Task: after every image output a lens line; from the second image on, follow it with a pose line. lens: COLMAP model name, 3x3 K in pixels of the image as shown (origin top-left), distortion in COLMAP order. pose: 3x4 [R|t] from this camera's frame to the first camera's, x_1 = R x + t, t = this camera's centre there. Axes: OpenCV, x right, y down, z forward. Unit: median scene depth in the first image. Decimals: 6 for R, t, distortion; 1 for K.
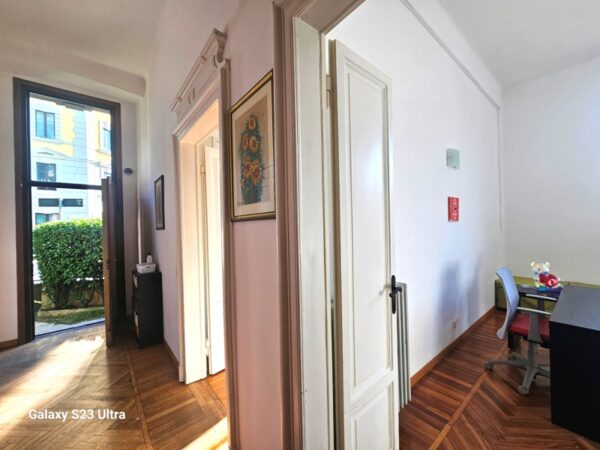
lens RADIAL K [[247.1, 0, 301.4], [0, 247.1, 226.4], [0, 0, 1]] dist [-0.003148, -0.000814]
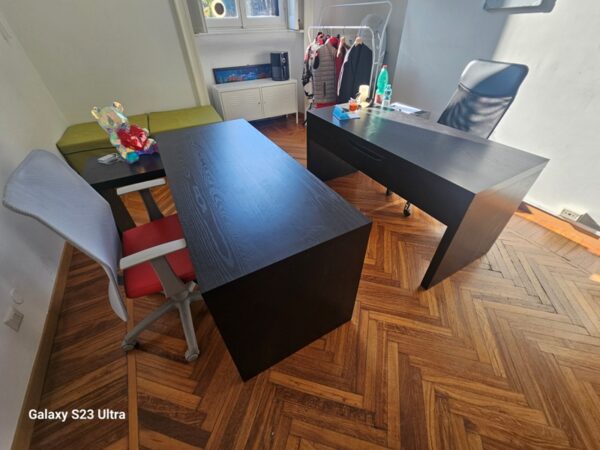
lens RADIAL K [[247.1, 0, 301.4], [0, 247.1, 226.4], [0, 0, 1]] dist [-0.003148, -0.000814]
pose [[0.200118, -0.624164, 0.755230, 0.273993], [0.030411, 0.774408, 0.631955, 0.015750], [-0.979300, -0.103498, 0.173954, 0.261851]]
